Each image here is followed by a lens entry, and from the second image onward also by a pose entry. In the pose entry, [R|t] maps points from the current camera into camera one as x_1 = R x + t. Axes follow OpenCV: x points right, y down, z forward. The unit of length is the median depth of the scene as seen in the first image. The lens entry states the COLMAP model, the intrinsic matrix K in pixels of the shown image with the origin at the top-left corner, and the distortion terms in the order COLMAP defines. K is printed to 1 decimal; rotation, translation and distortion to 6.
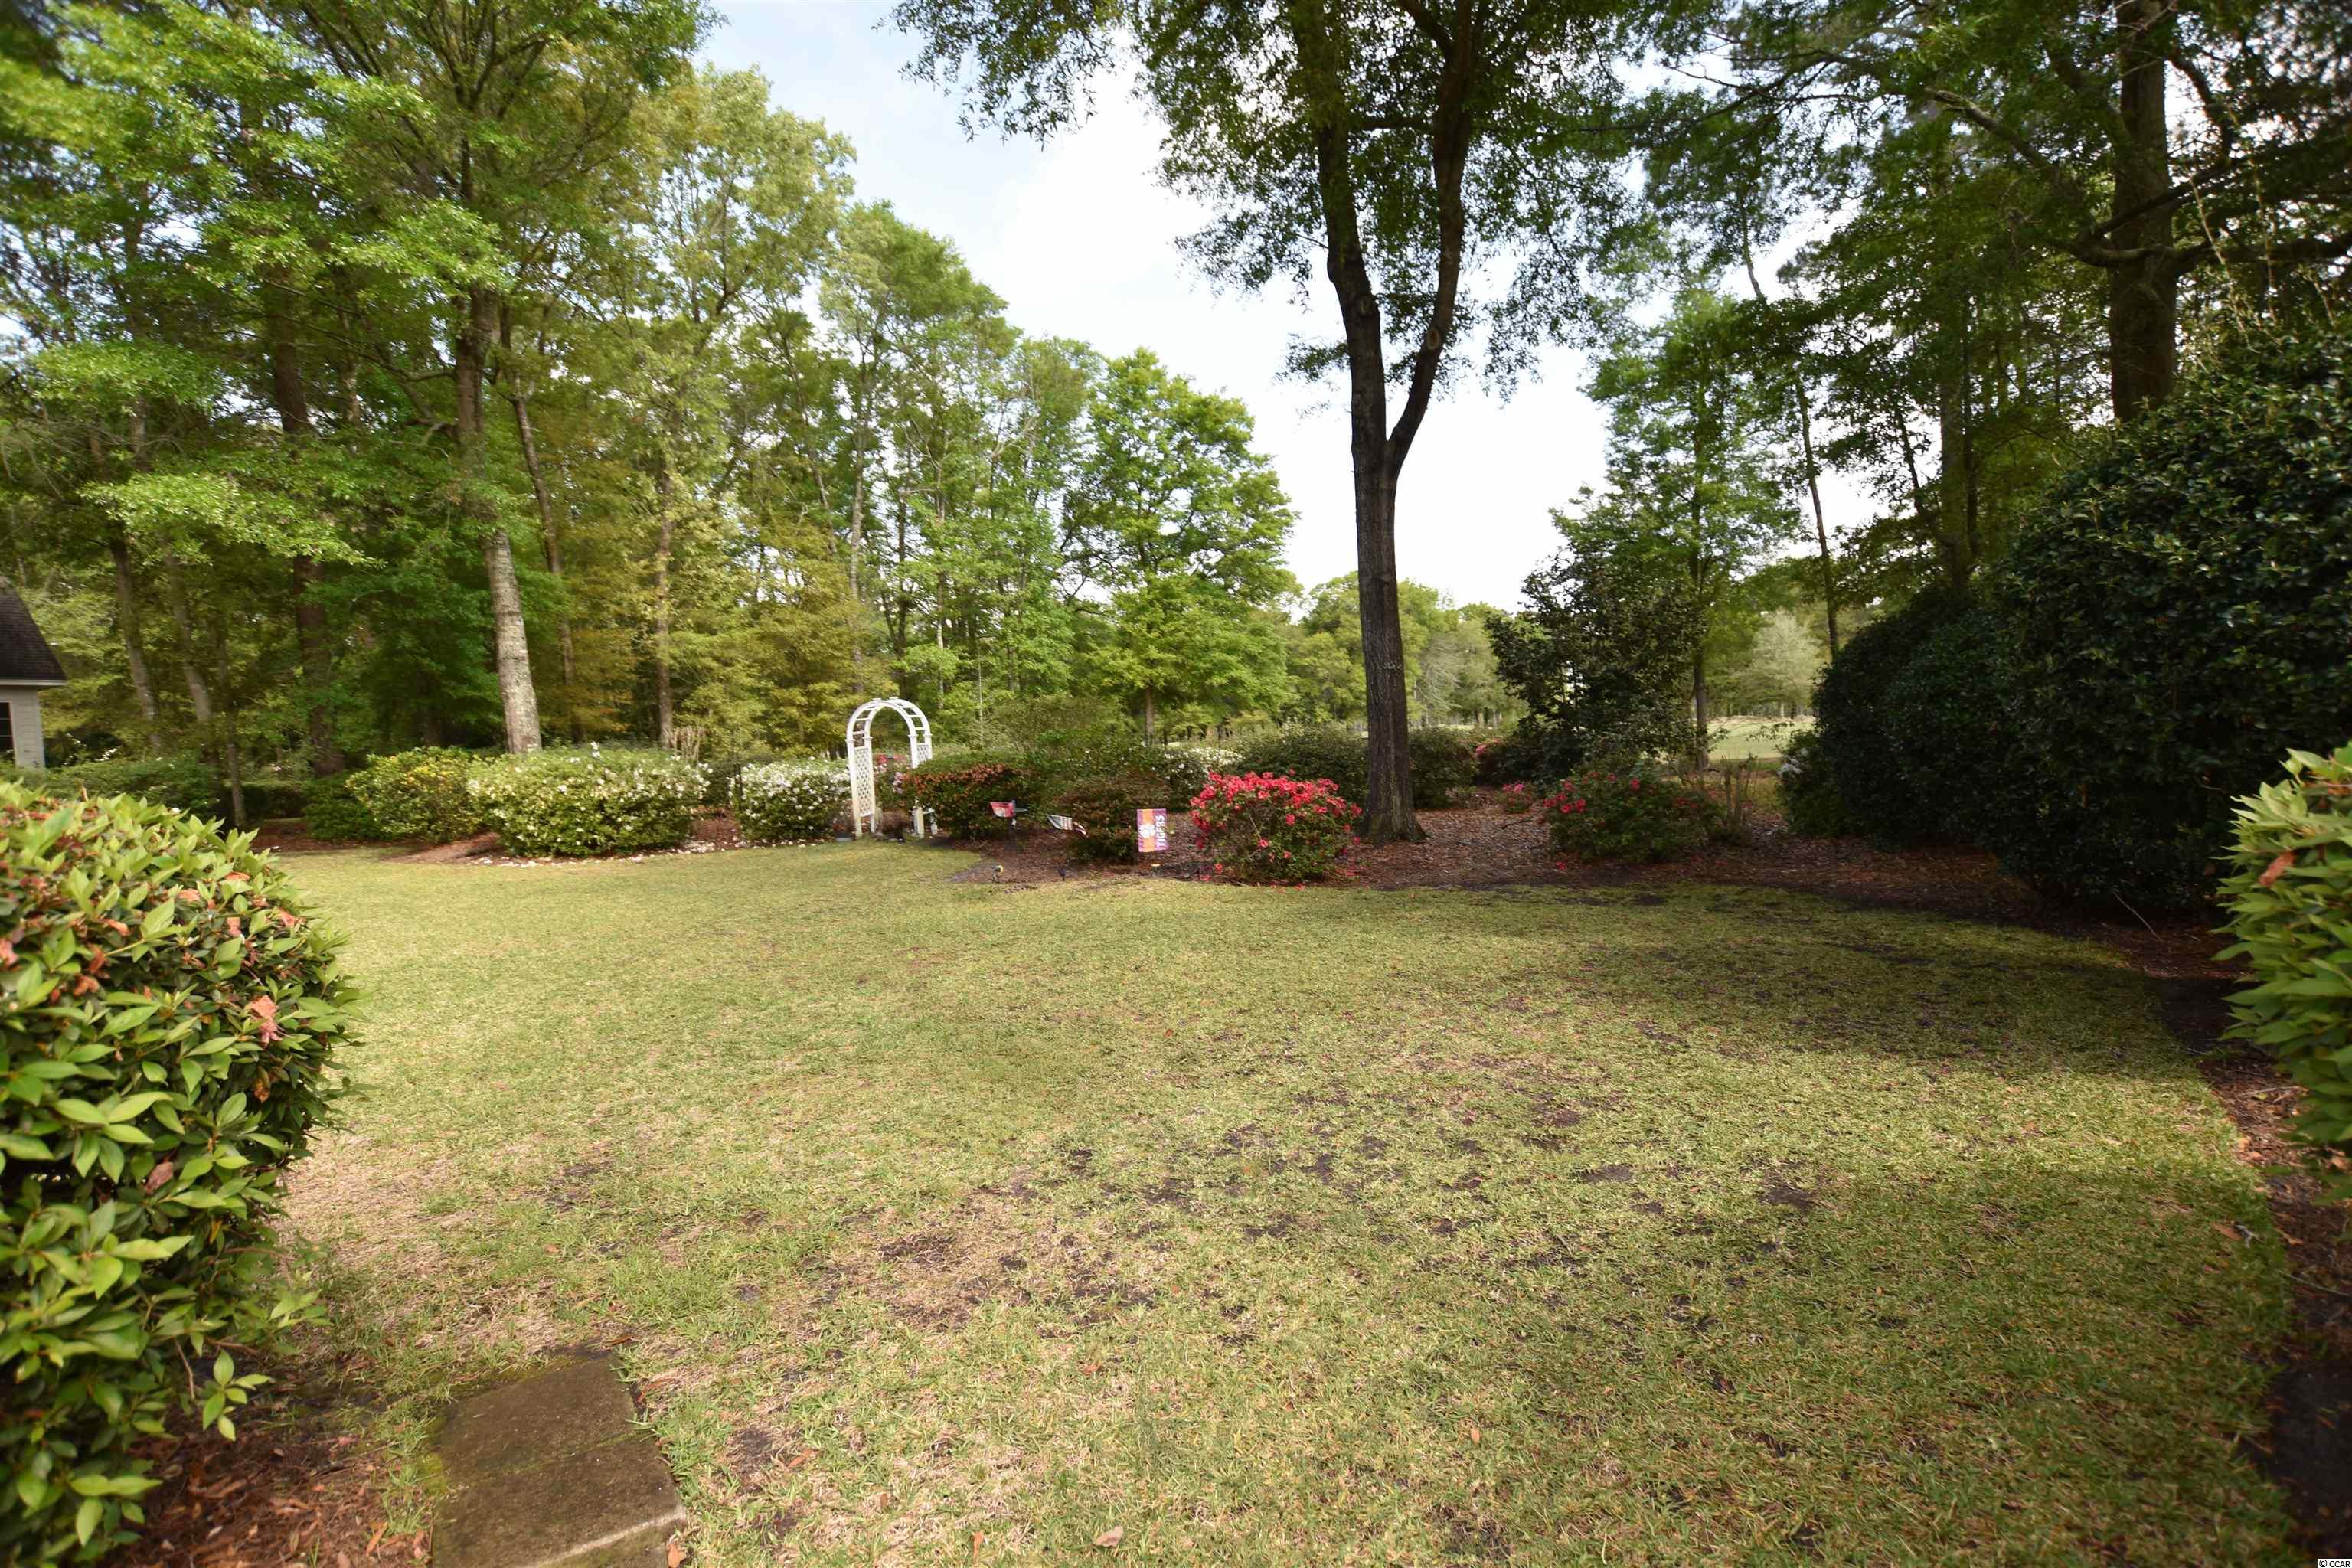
lens RADIAL K [[1041.0, 0, 1186.5], [0, 1041.0, 787.4], [0, 0, 1]] dist [-0.035703, 0.009366]
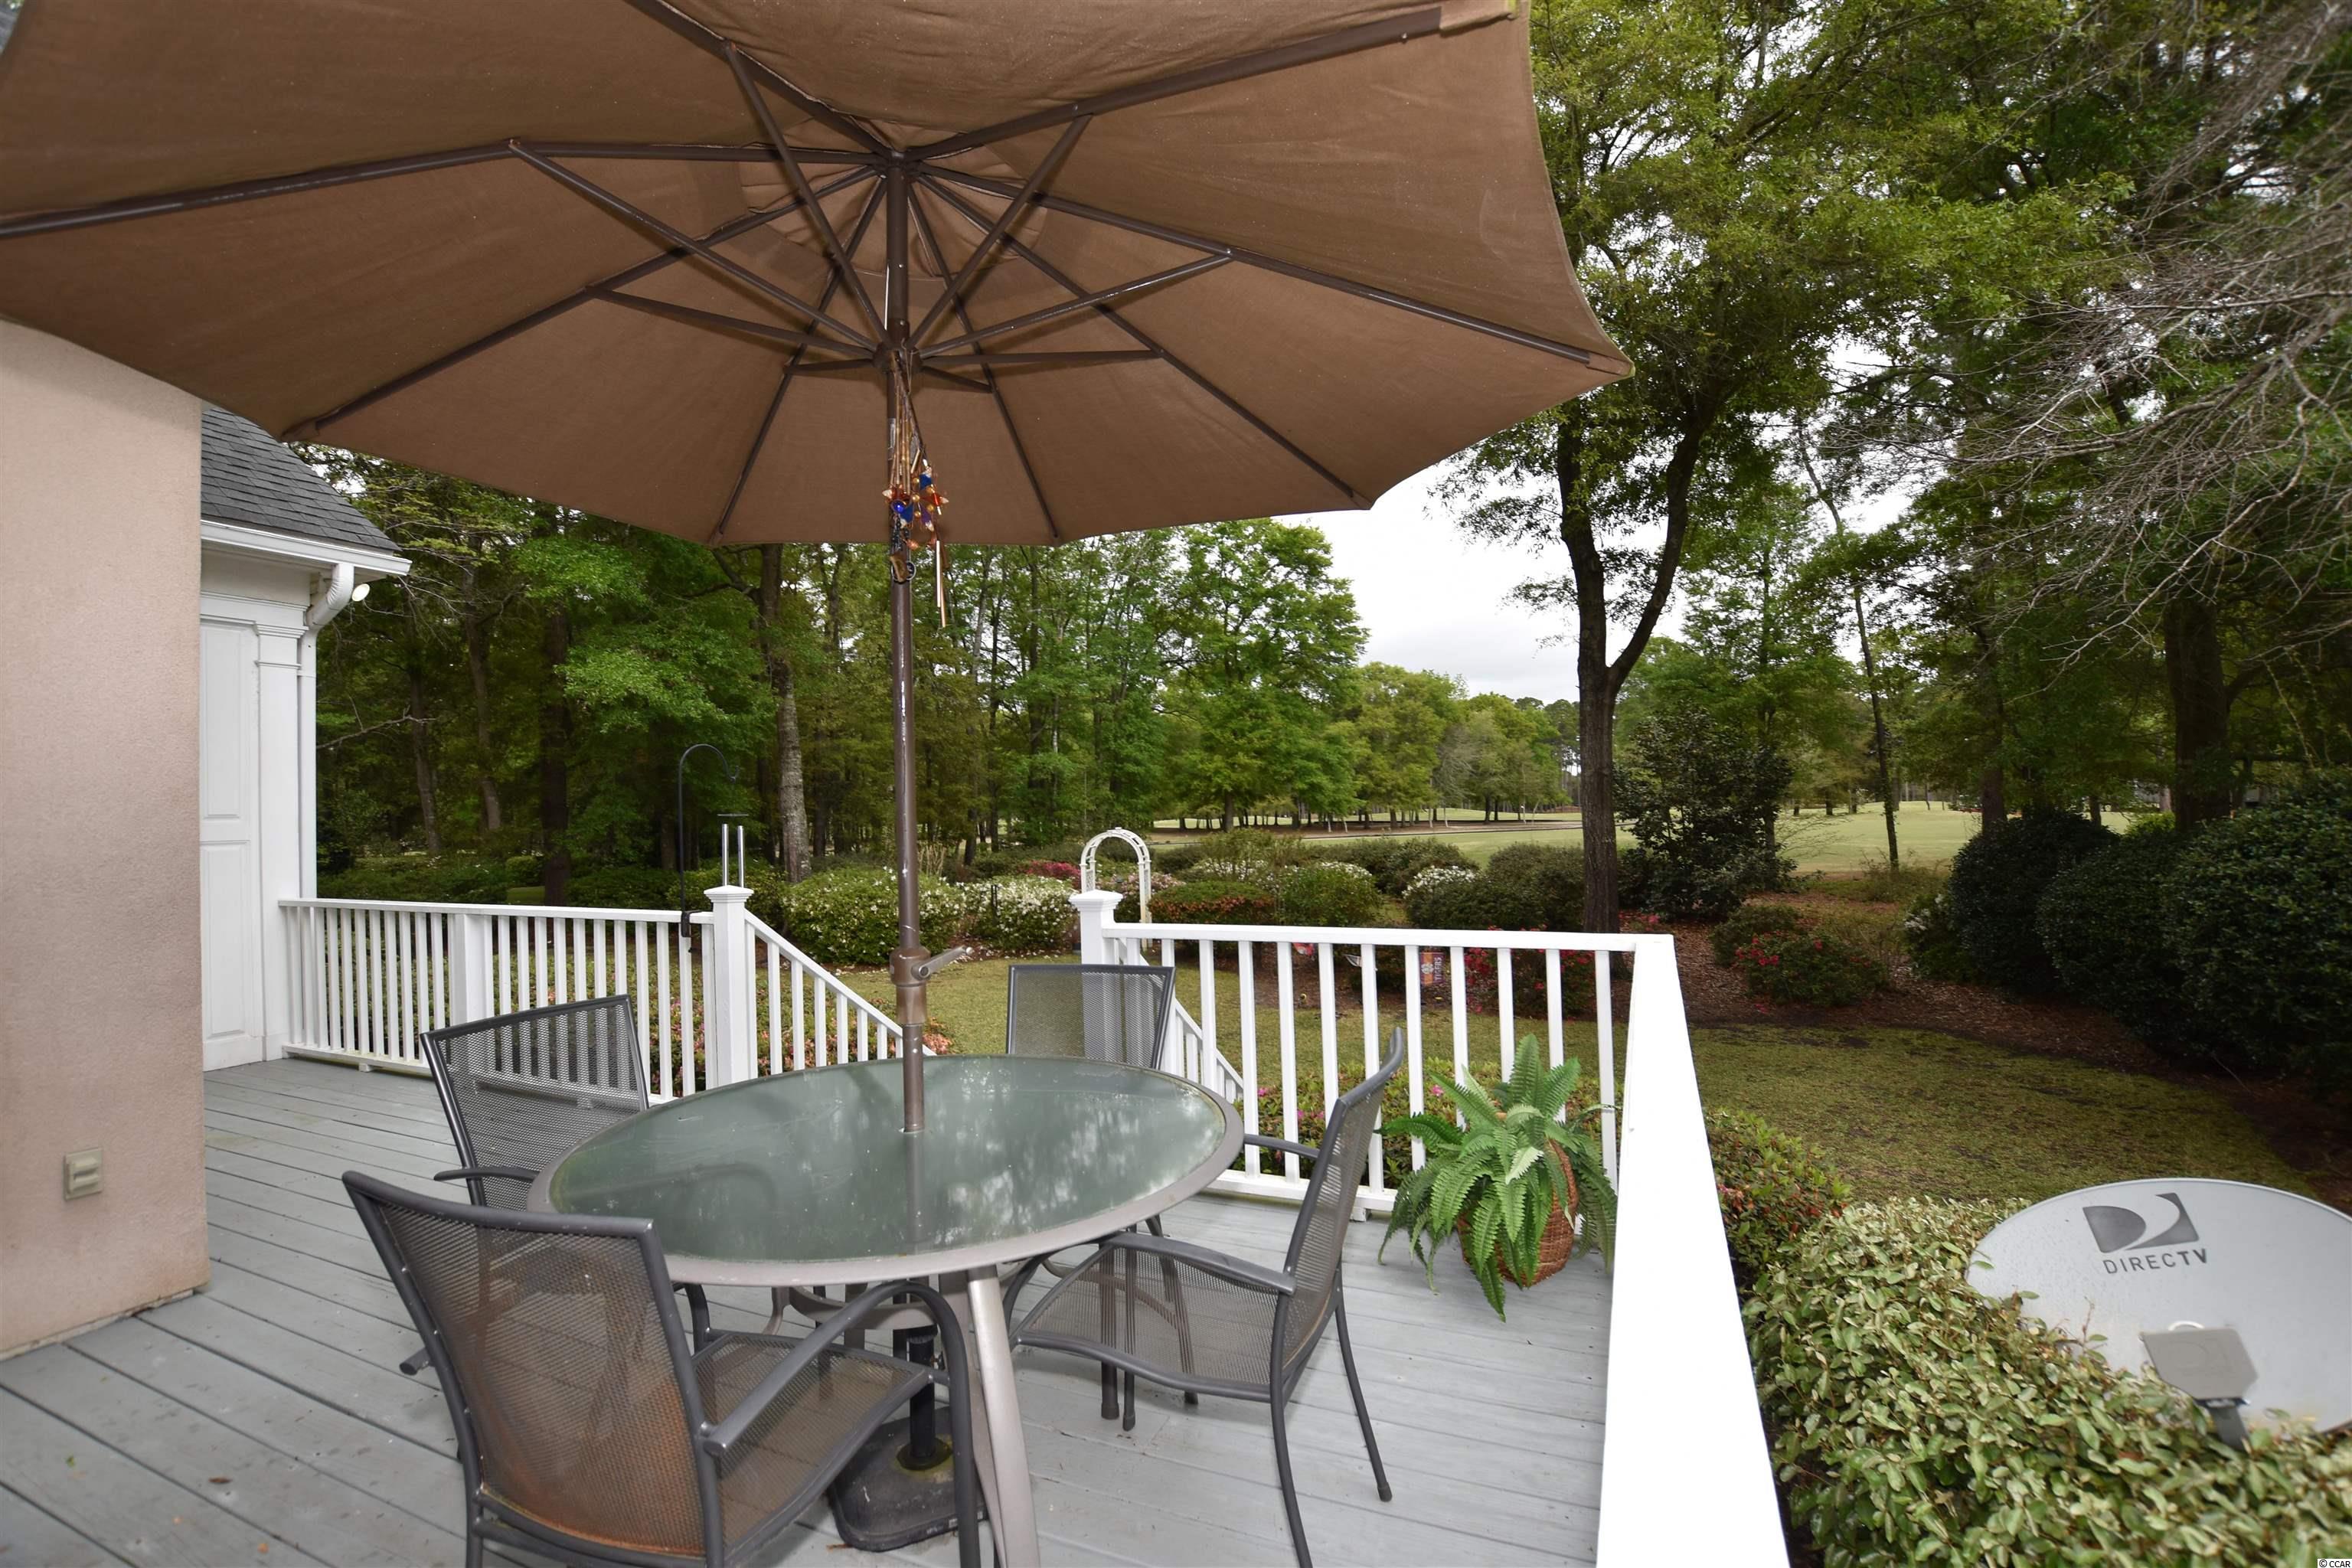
lens RADIAL K [[1041.0, 0, 1186.5], [0, 1041.0, 787.4], [0, 0, 1]] dist [-0.035703, 0.009366]
pose [[0.999642, 0.024237, 0.011290, -0.103385], [-0.023421, 0.997441, -0.067549, -0.025796], [-0.012898, 0.067260, 0.997652, -0.081066]]
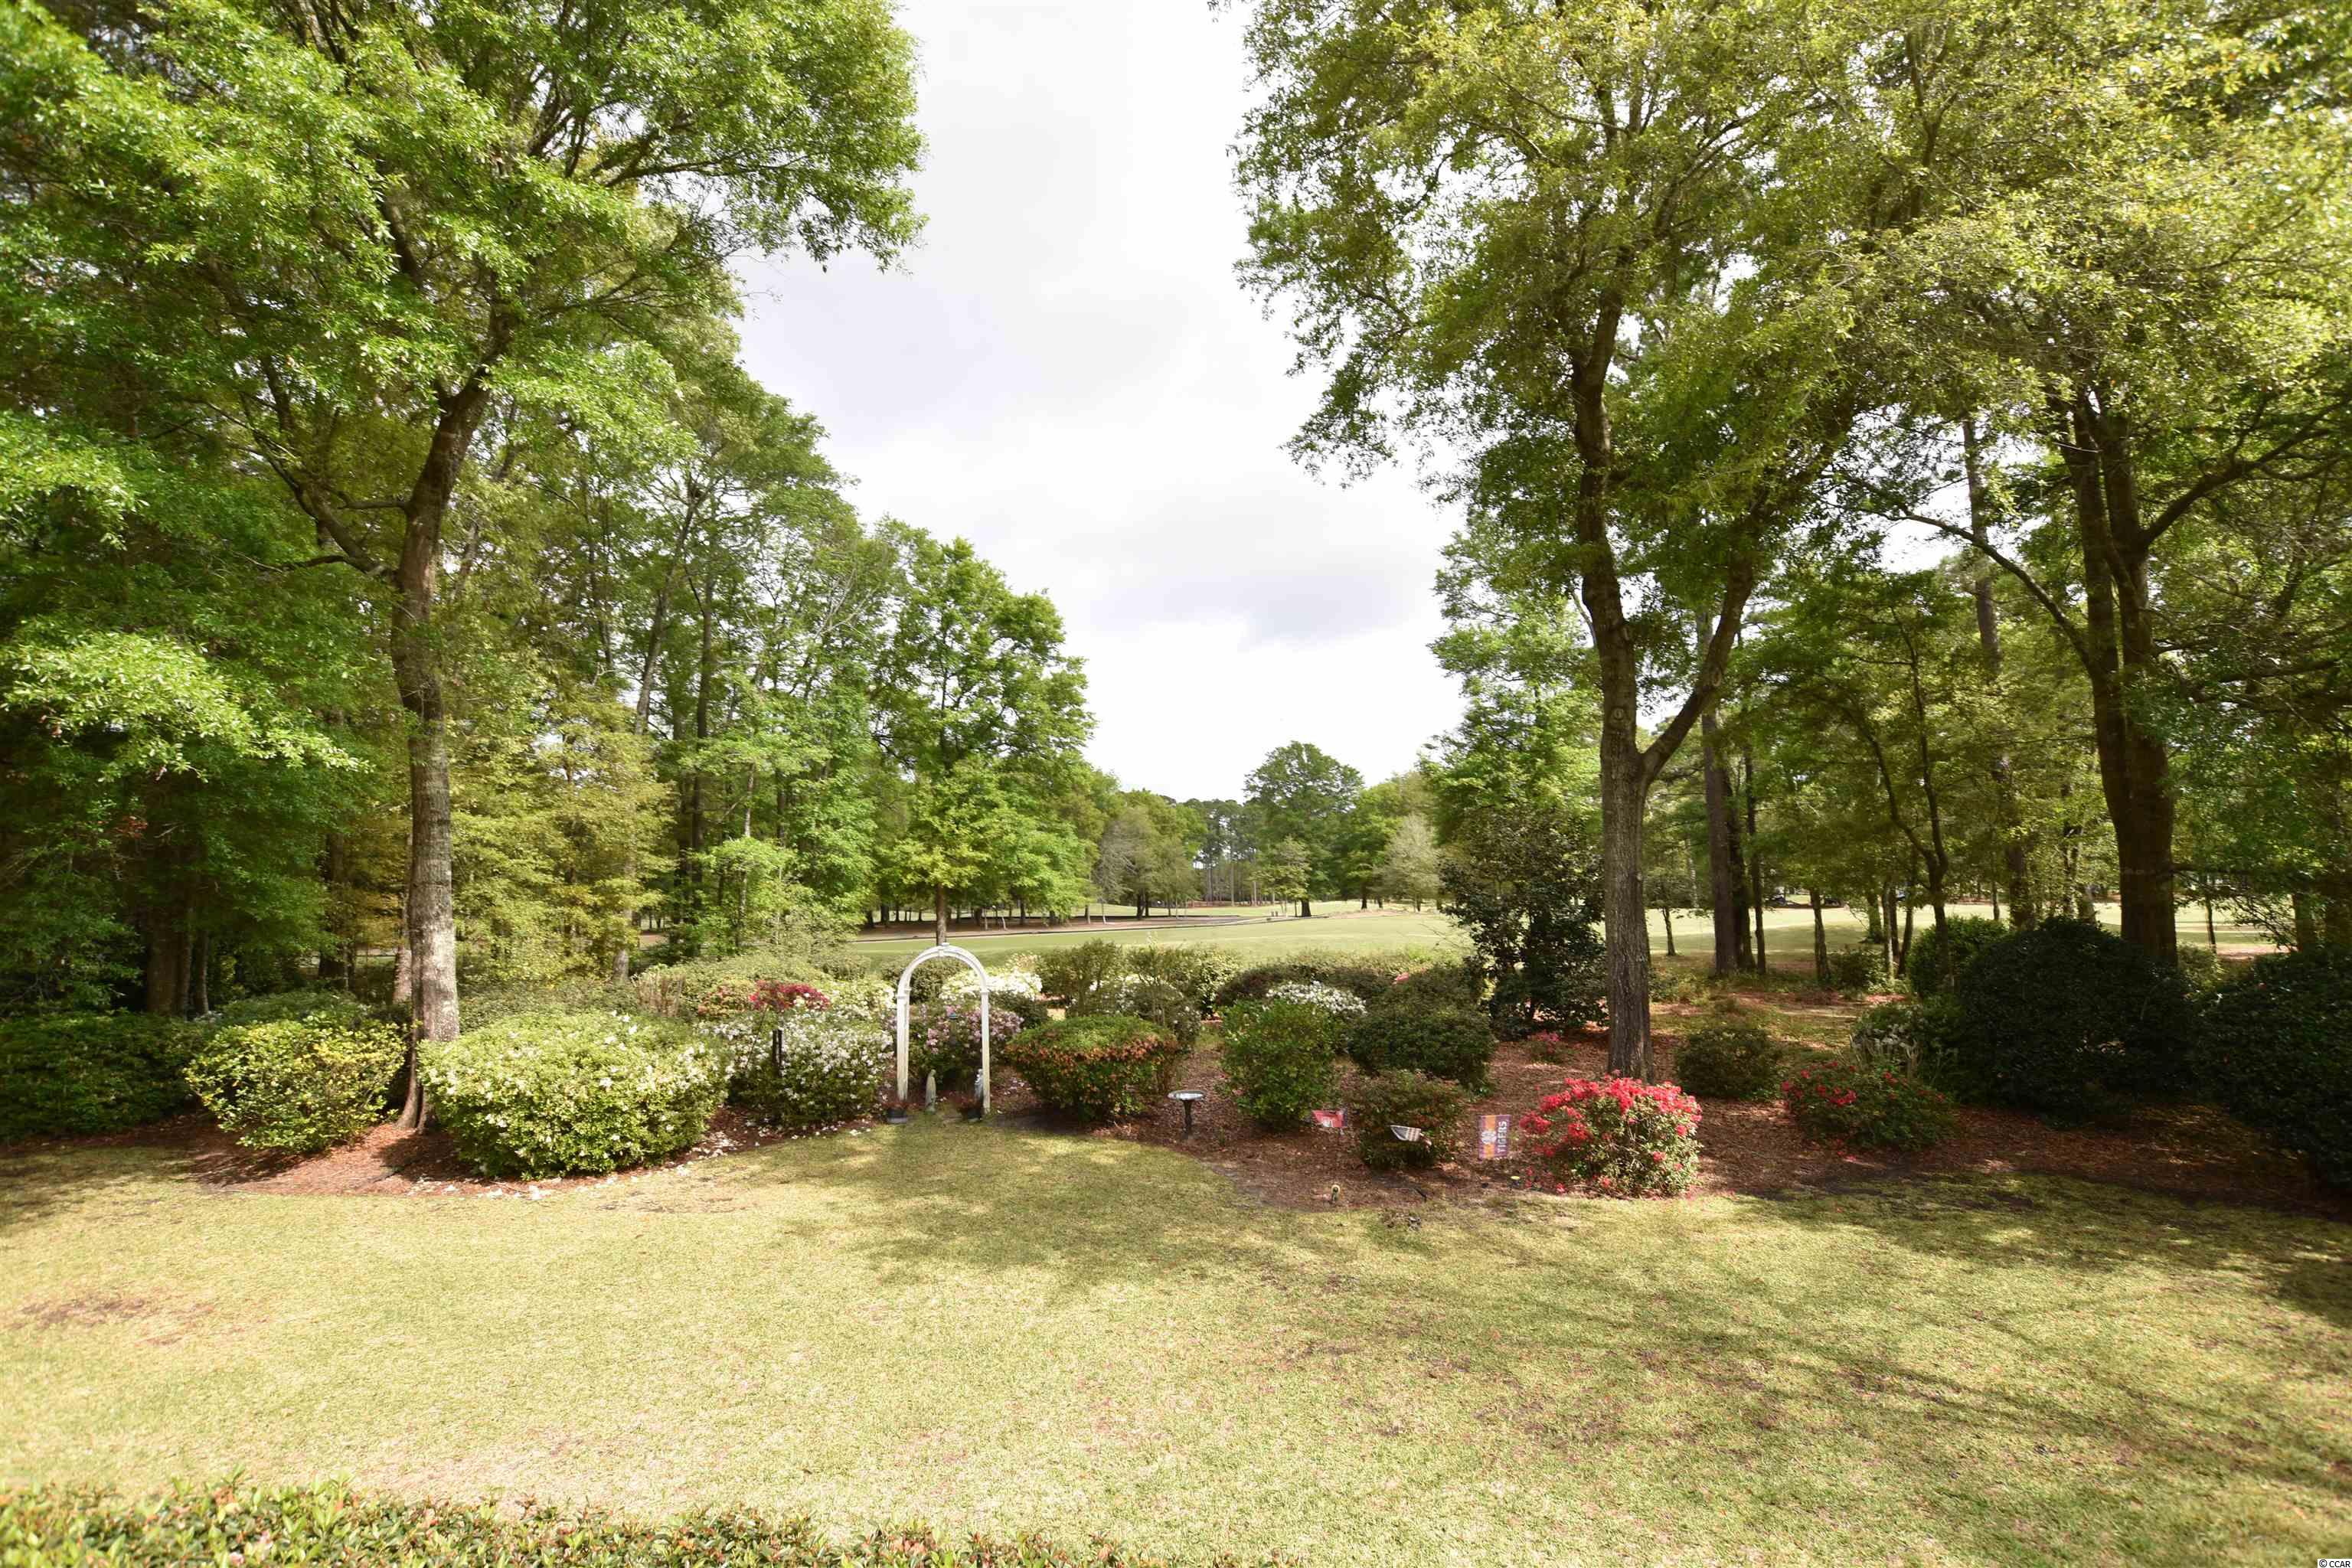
lens RADIAL K [[1041.0, 0, 1186.5], [0, 1041.0, 787.4], [0, 0, 1]] dist [-0.035703, 0.009366]
pose [[0.929827, 0.064746, 0.362256, -0.196223], [-0.005683, 0.986810, -0.161785, -0.035765], [-0.367953, 0.148373, 0.917930, 0.054481]]
